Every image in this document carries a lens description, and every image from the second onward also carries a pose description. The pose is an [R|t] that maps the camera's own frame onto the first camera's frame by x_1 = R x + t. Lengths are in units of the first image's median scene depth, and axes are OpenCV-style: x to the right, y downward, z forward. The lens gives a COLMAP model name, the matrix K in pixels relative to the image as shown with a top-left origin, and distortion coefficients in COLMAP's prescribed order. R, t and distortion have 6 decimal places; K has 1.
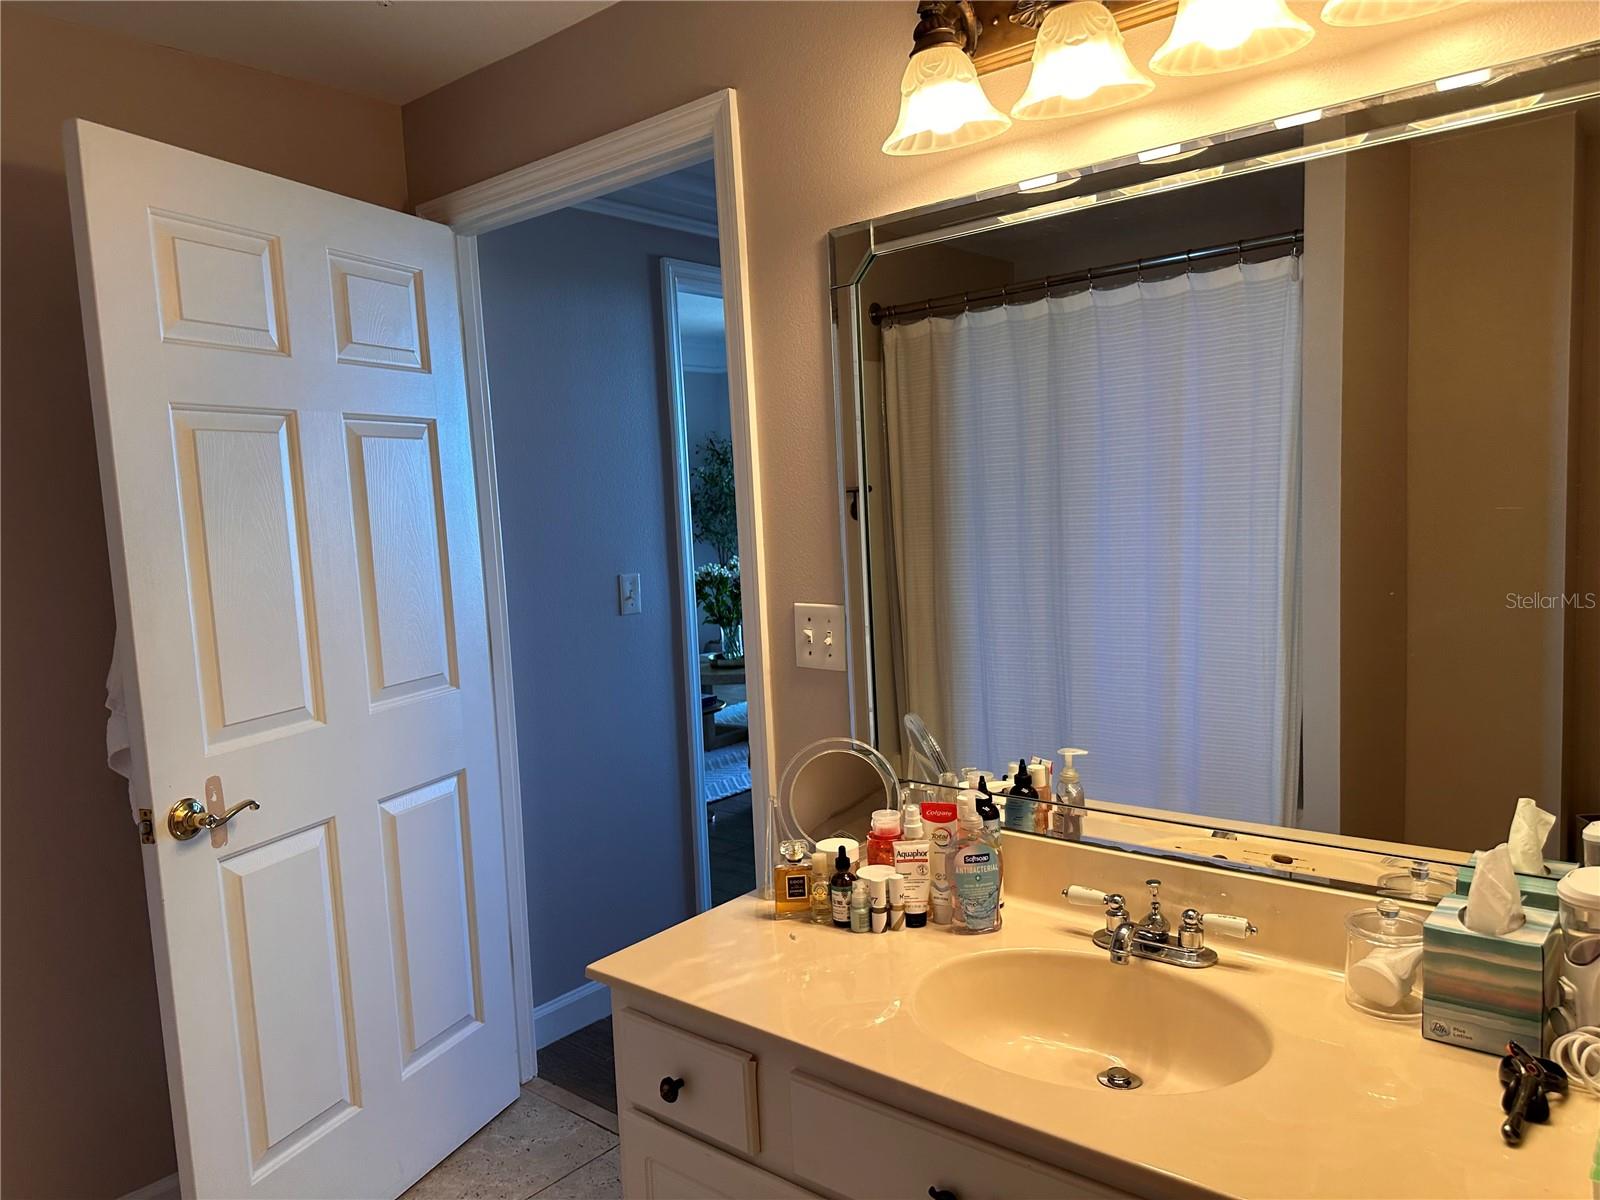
lens RADIAL K [[1128.1, 0, 800.0], [0, 1128.1, 600.0], [0, 0, 1]] dist [0.054013, -0.053415]
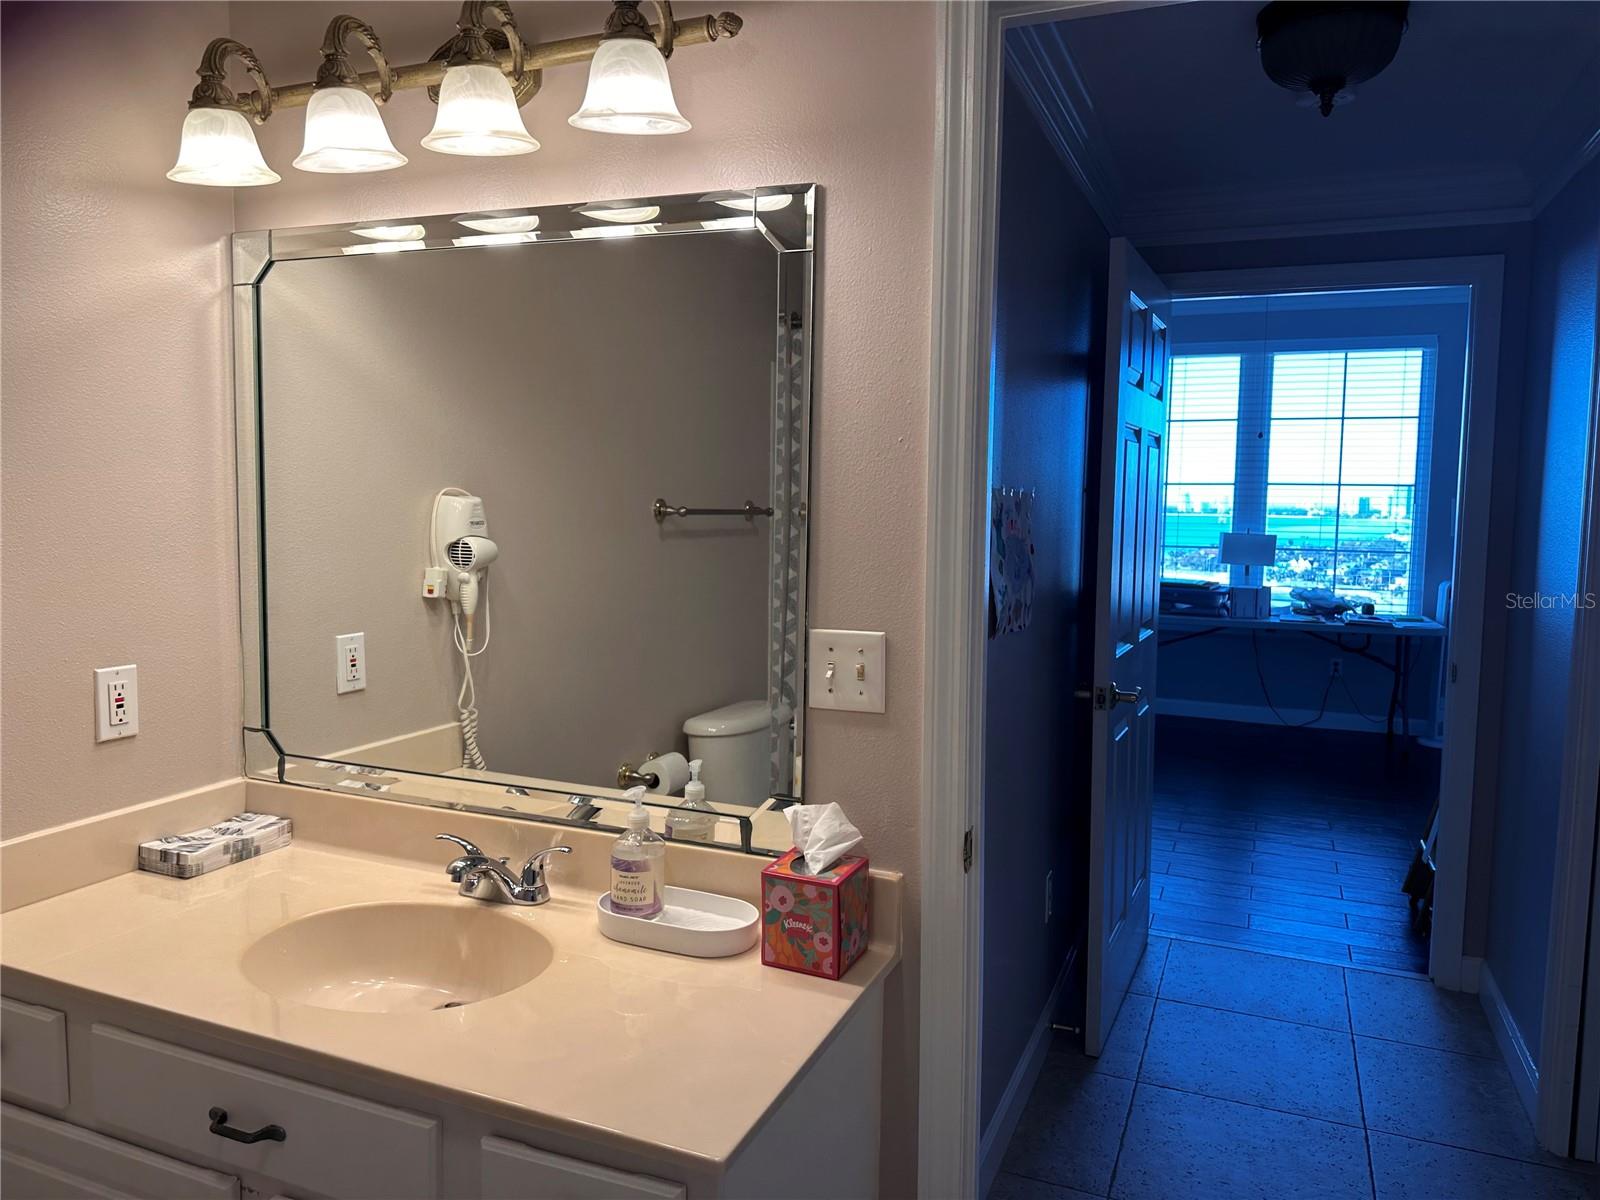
lens RADIAL K [[1139.0, 0, 789.3], [0, 1139.0, 578.7], [0, 0, 1]] dist [0.010180, 0.004847]
pose [[0.953458, 0.044529, 0.298221, 0.263389], [-0.038150, 0.998902, -0.027181, 0.006201], [-0.299104, 0.014539, 0.954110, -0.217627]]
